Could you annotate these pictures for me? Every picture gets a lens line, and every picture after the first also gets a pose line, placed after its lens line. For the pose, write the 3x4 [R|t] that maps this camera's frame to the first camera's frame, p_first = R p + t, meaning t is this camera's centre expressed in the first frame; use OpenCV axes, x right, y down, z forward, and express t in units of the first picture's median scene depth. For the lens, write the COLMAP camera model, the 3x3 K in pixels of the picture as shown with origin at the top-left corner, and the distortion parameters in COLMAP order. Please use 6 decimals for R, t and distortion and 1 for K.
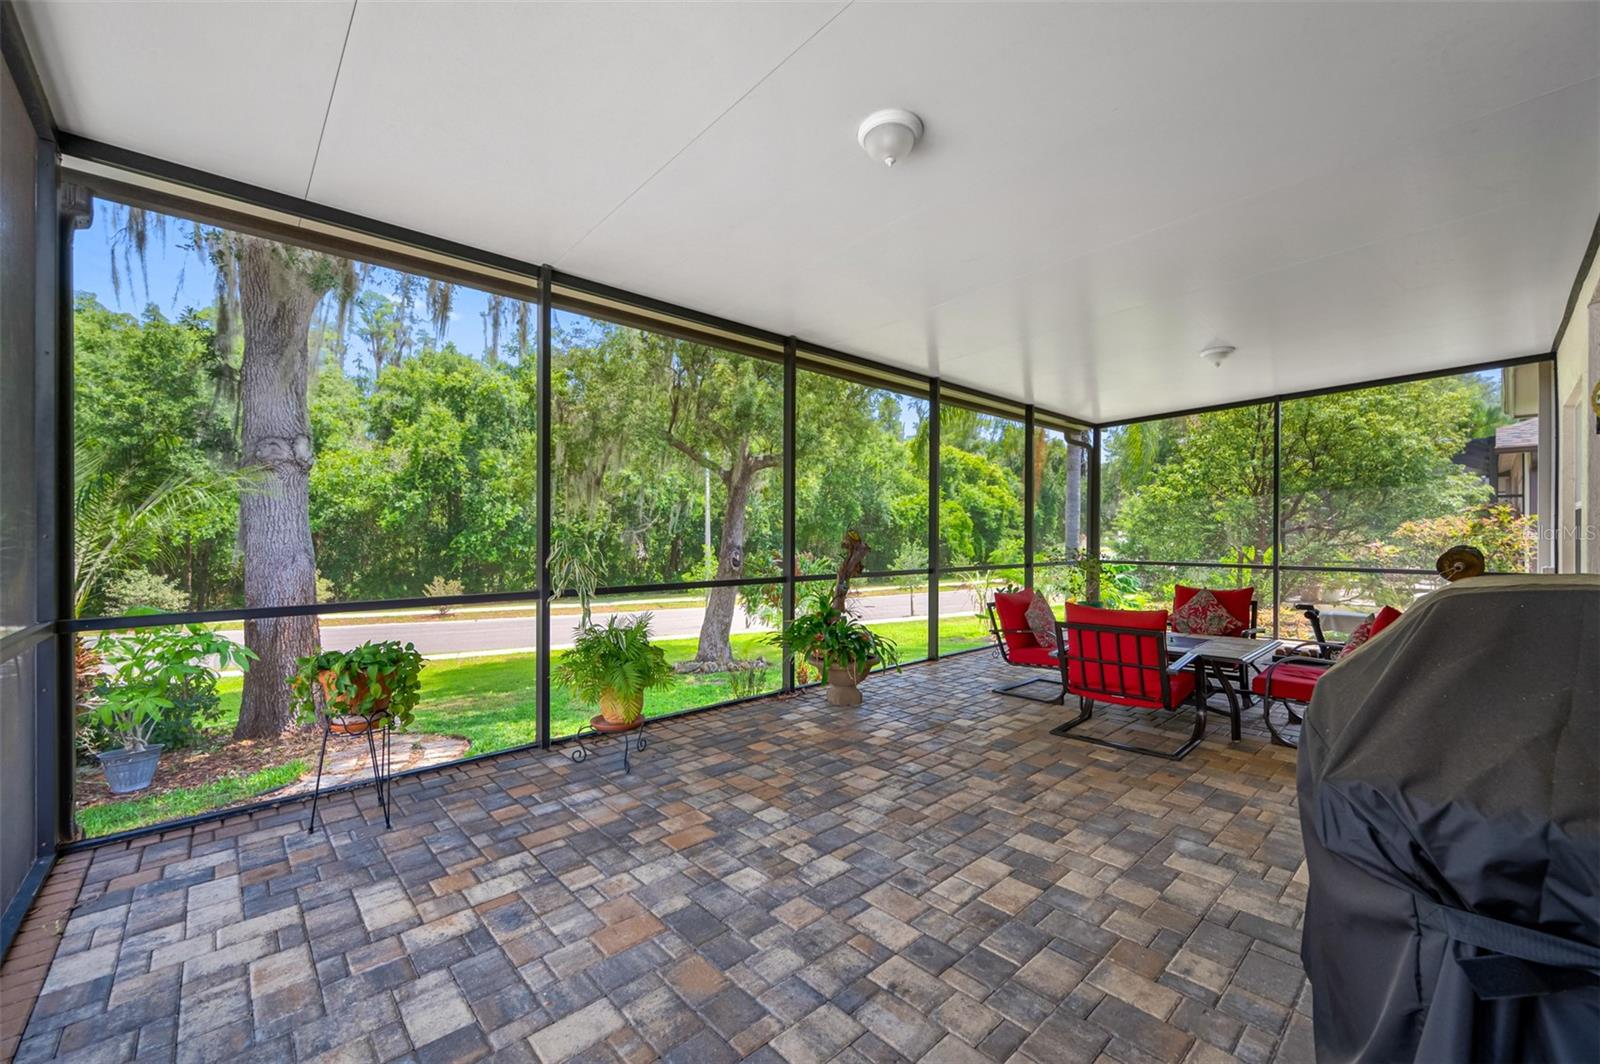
lens RADIAL K [[639.4, 0, 807.9], [0, 639.4, 534.9], [0, 0, 1]] dist [-0.002725, 0.000819]
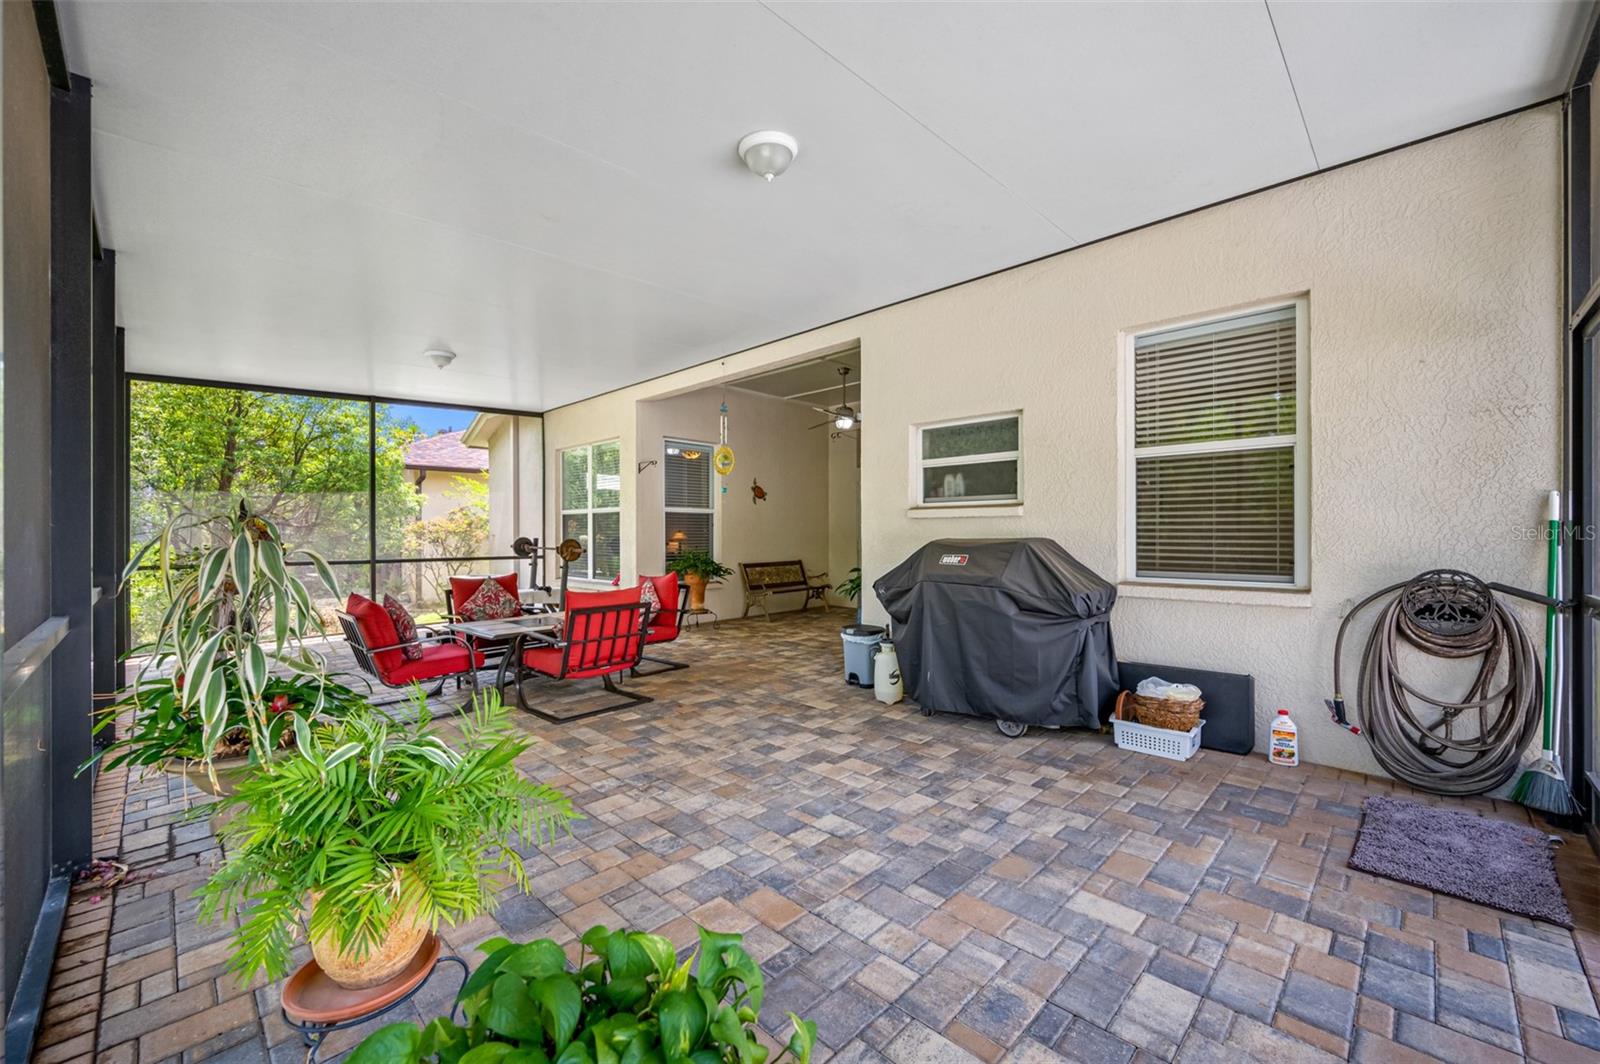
lens RADIAL K [[639.4, 0, 807.6], [0, 639.4, 531.5], [0, 0, 1]] dist [-0.002725, 0.000819]
pose [[-0.046214, 0.001132, 0.998931, -0.988399], [0.006407, 0.999979, -0.000837, 0.021537], [-0.998911, 0.006362, -0.046220, 1.022180]]
